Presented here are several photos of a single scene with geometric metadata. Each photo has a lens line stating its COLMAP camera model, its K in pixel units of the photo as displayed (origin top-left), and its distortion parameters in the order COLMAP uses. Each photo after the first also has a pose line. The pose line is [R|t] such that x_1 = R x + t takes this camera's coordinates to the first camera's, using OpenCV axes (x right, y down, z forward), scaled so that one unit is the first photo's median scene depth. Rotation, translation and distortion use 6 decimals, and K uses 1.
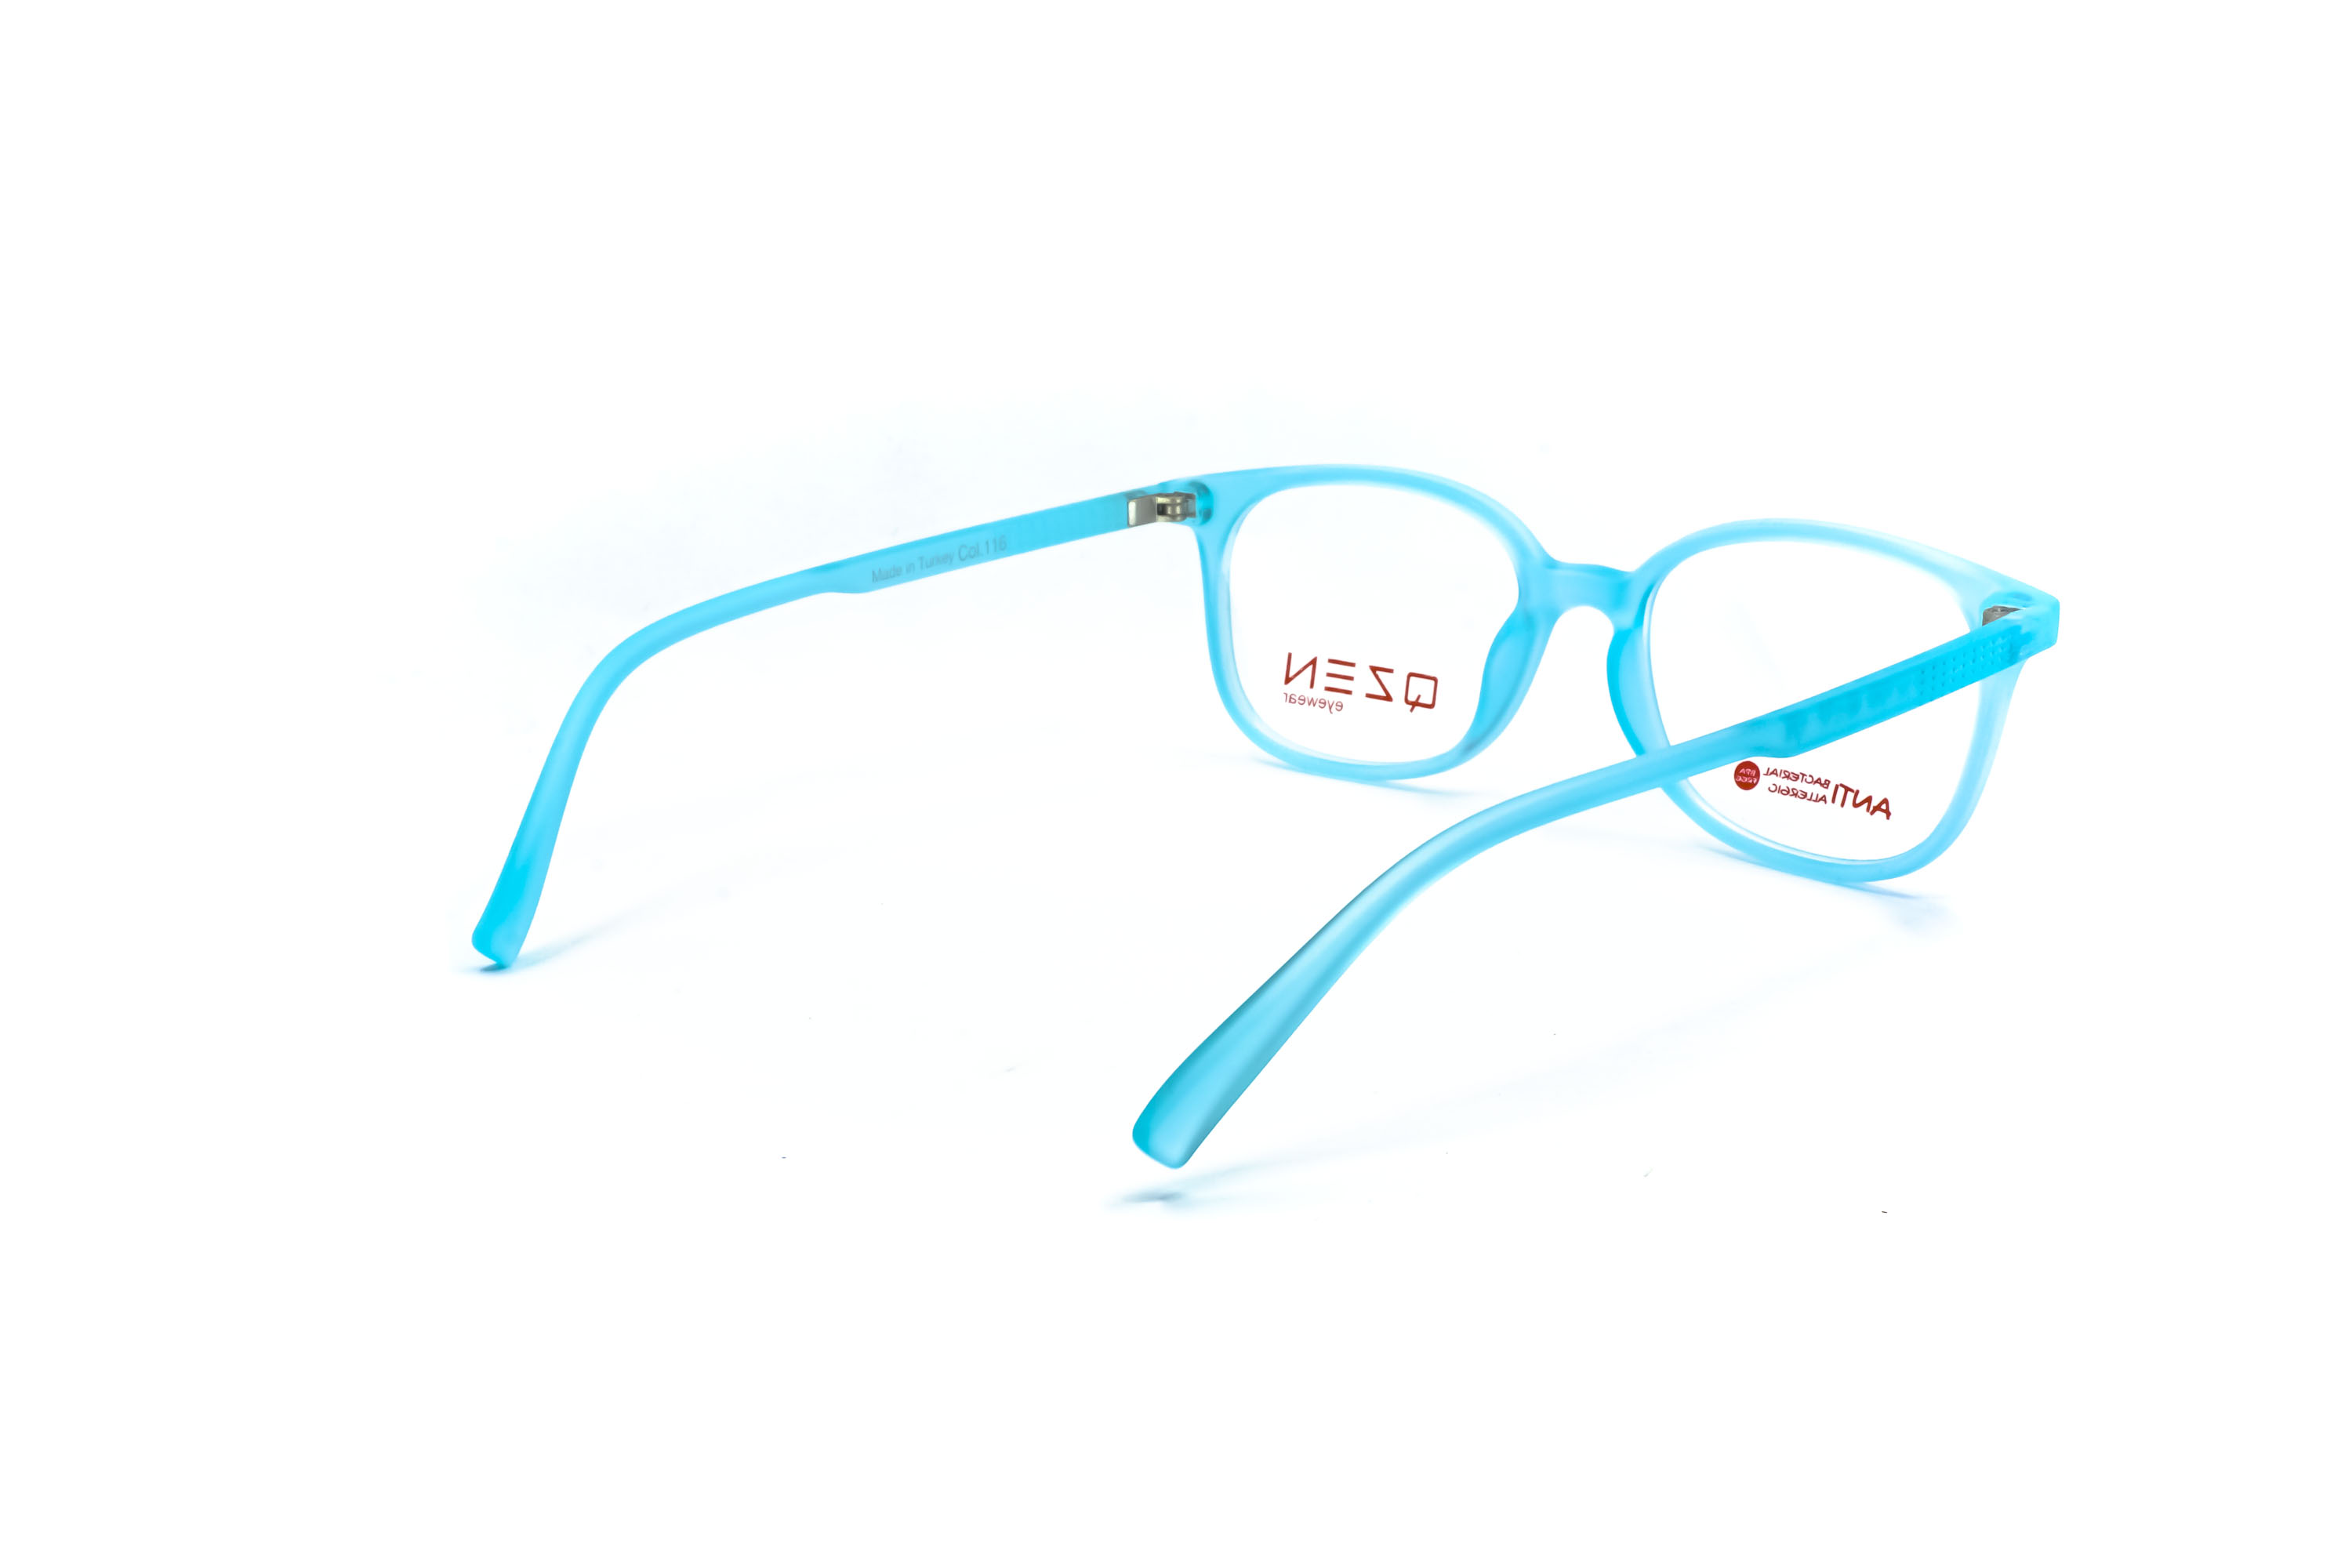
lens RADIAL K [[2966.9, 0, 1172.8], [0, 2966.9, 784.0], [0, 0, 1]] dist [-0.063116, 0.000000]
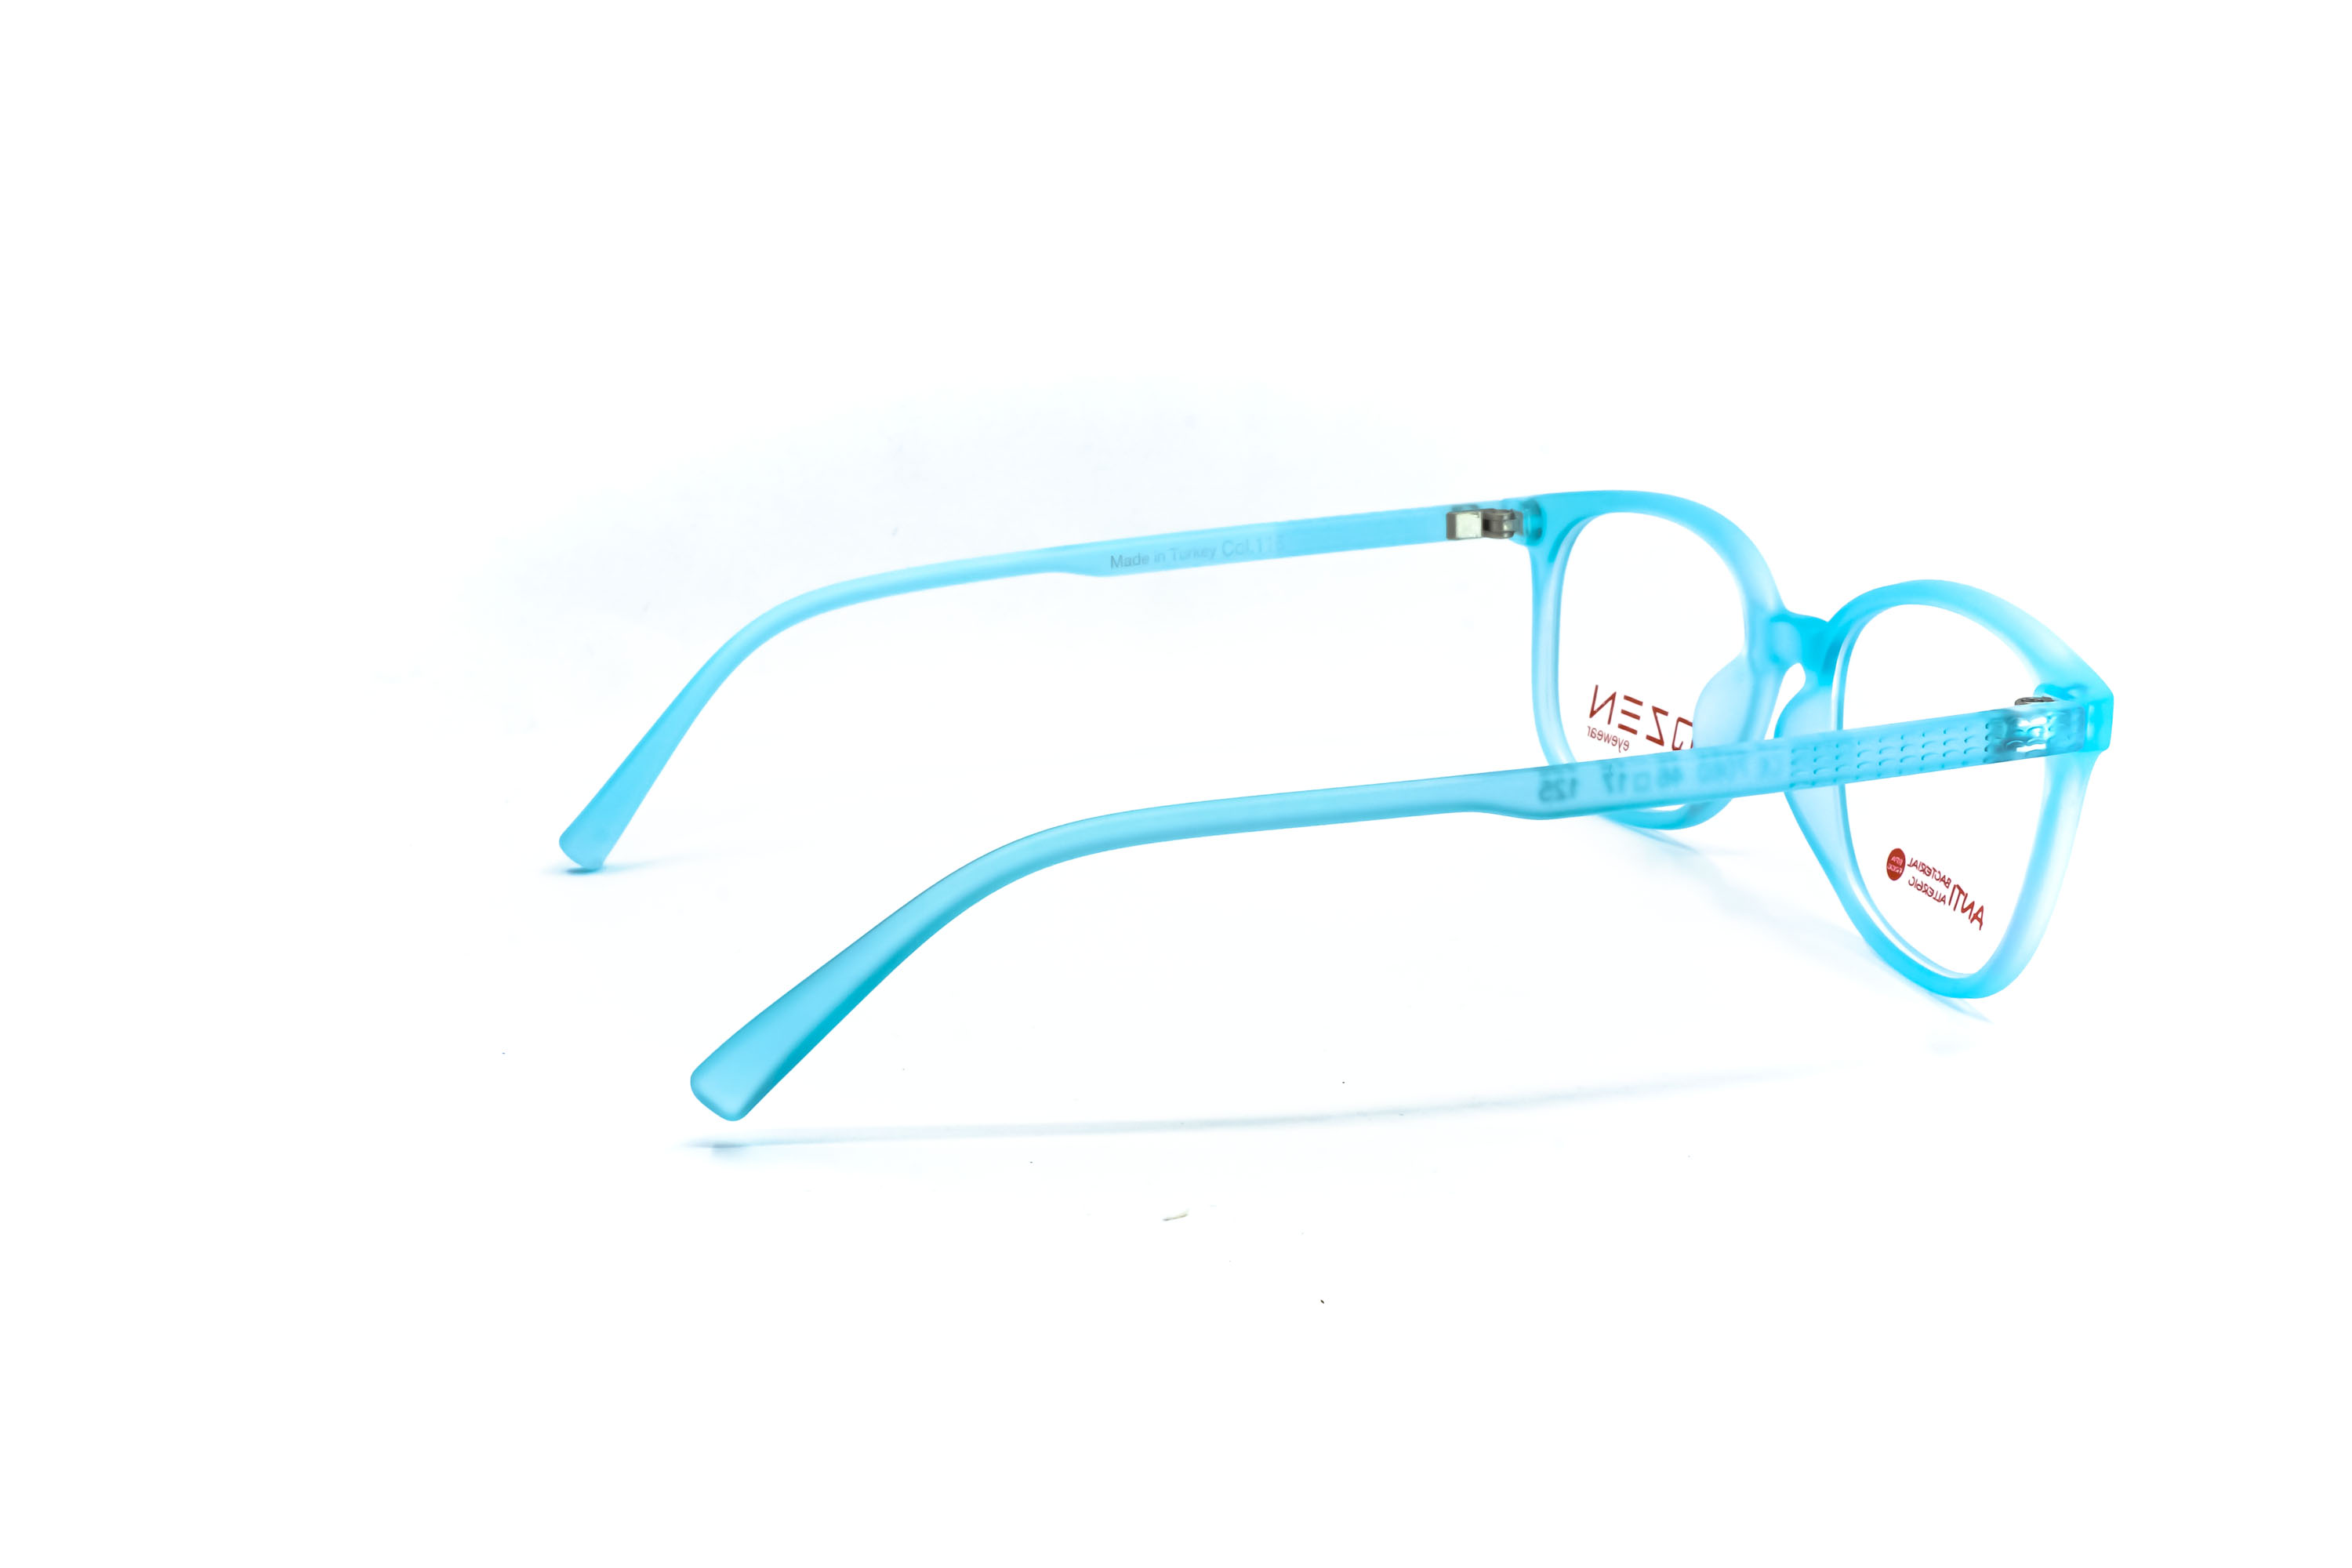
lens RADIAL K [[2966.9, 0, 1186.2], [0, 2966.9, 776.9], [0, 0, 1]] dist [-0.063116, 0.000000]
pose [[0.865467, 0.118963, -0.486636, 0.424135], [-0.122496, 0.992162, 0.024689, -0.023923], [0.485758, 0.038244, 0.873256, 0.109117]]
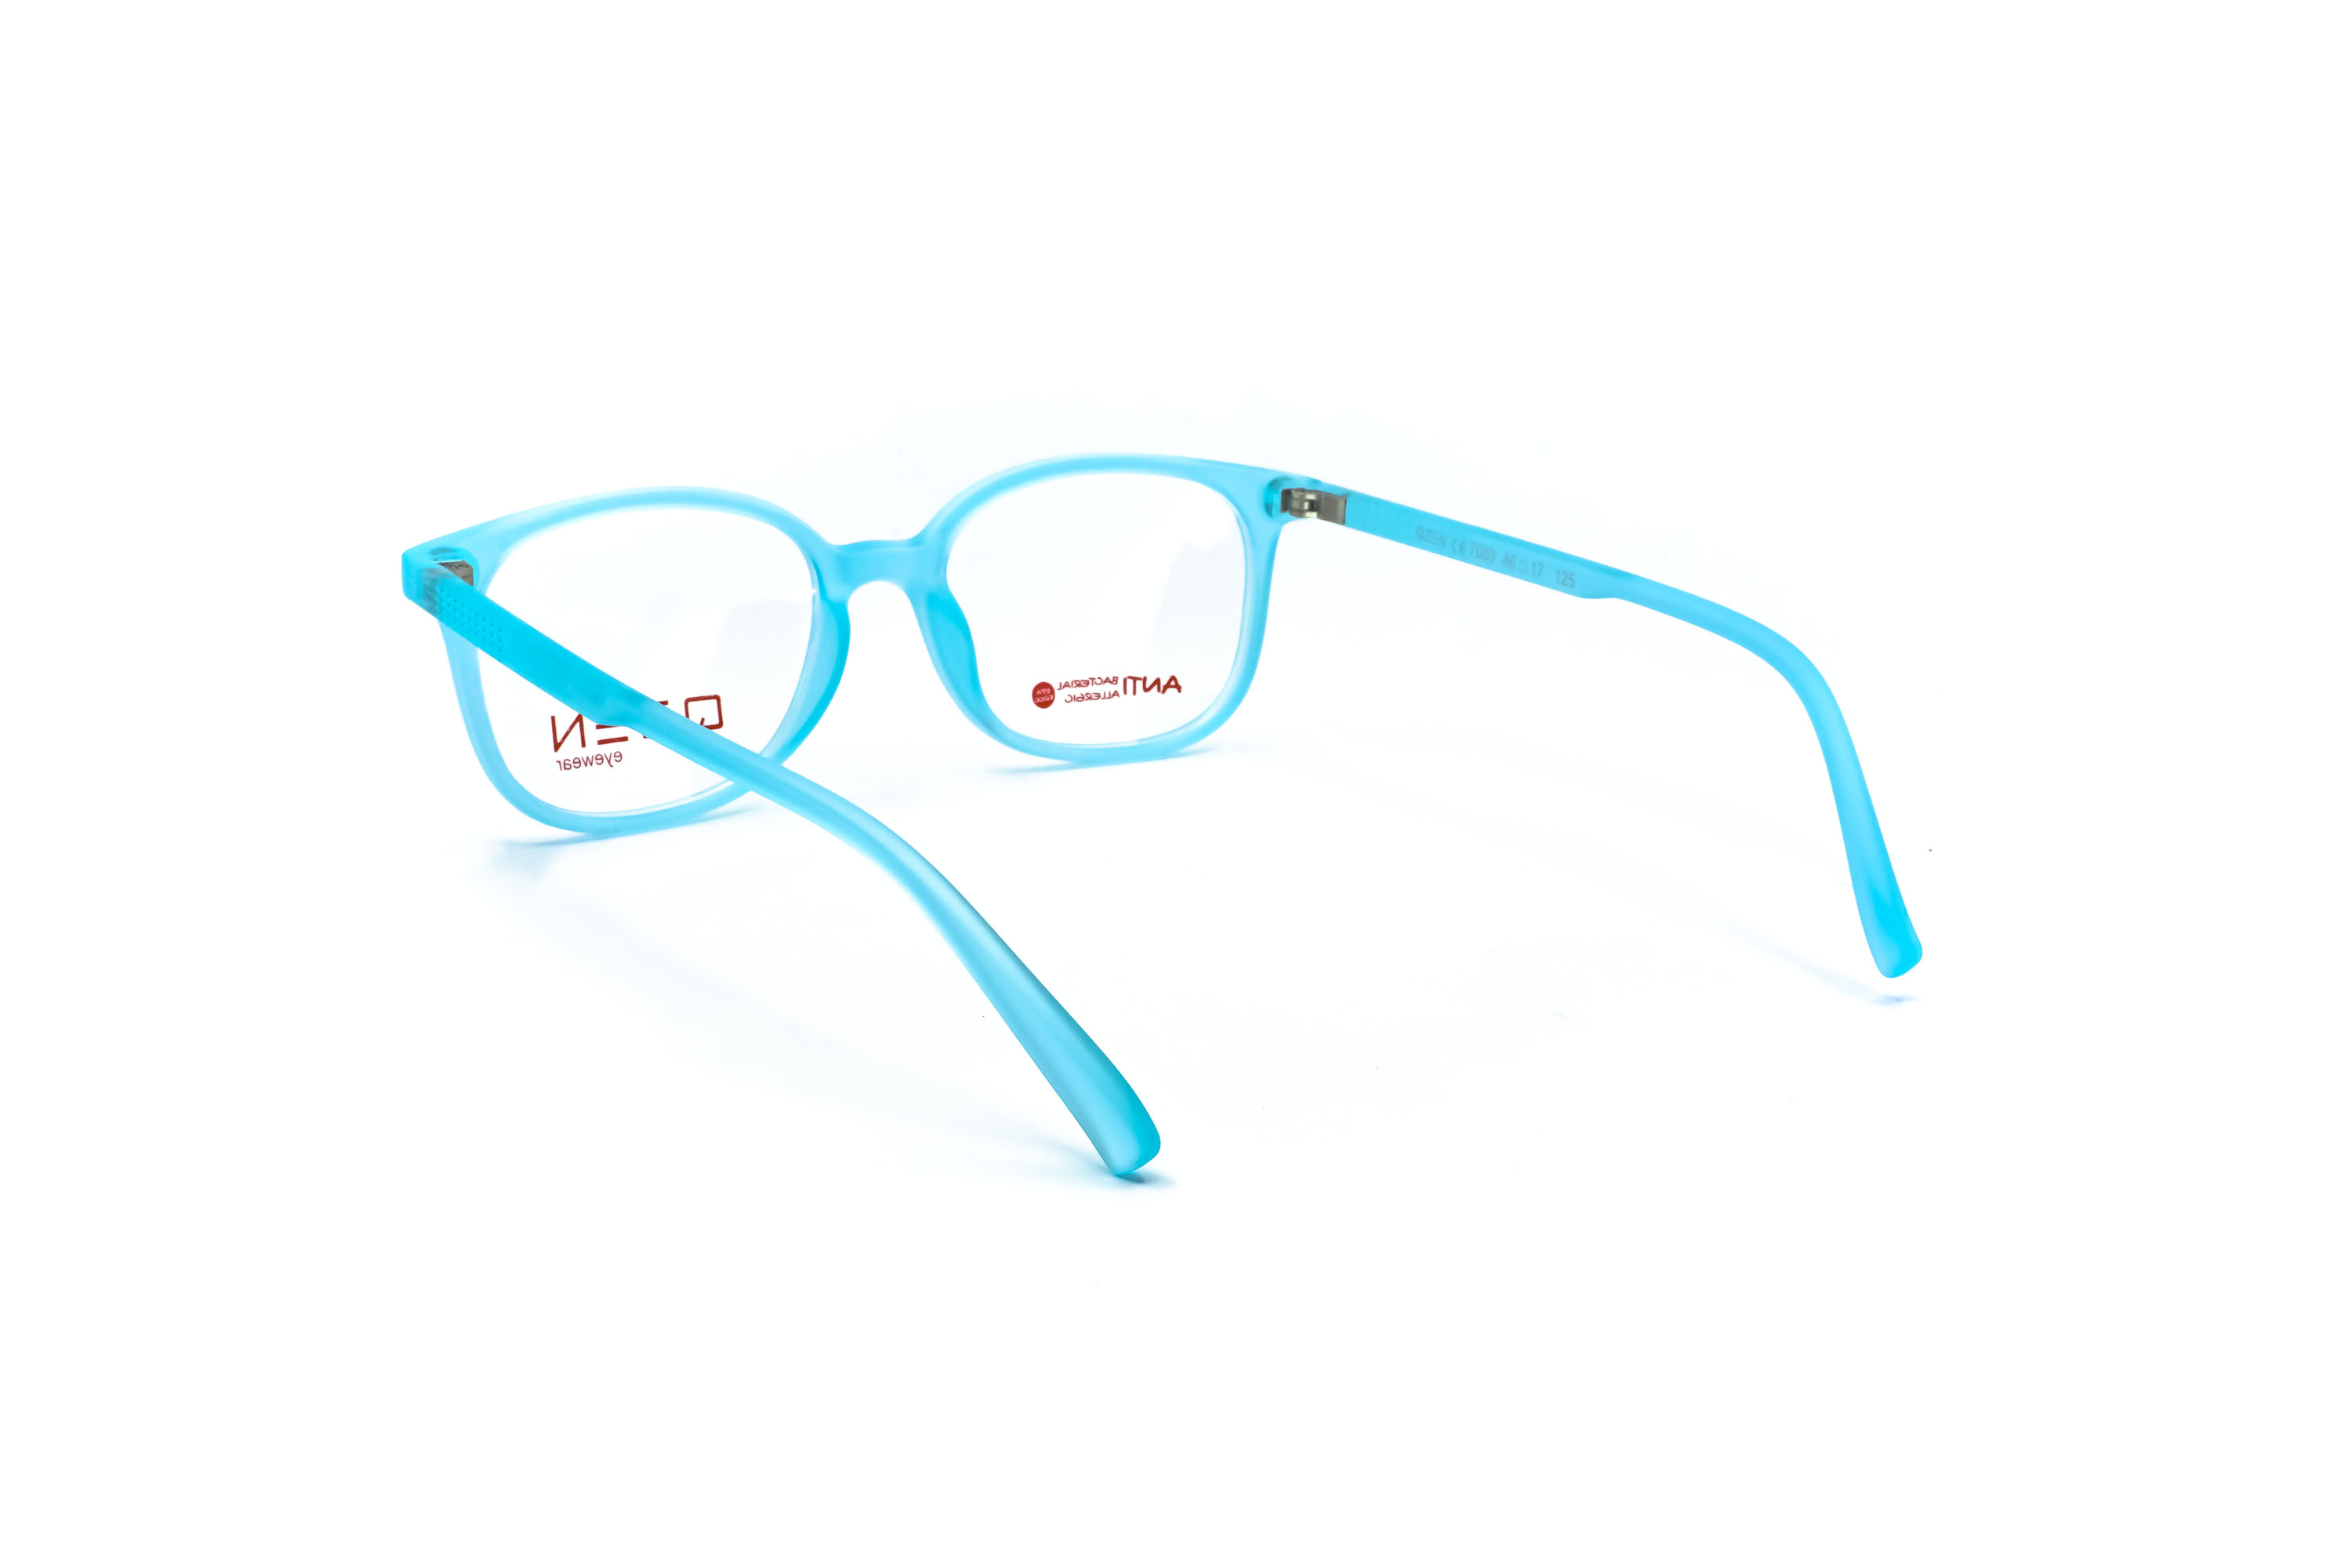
lens RADIAL K [[2966.9, 0, 1171.4], [0, 2966.9, 790.9], [0, 0, 1]] dist [-0.063116, 0.000000]
pose [[0.254698, -0.247828, 0.934725, -0.806854], [0.215776, 0.956797, 0.194885, -0.167662], [-0.942640, 0.152055, 0.297169, 0.607823]]
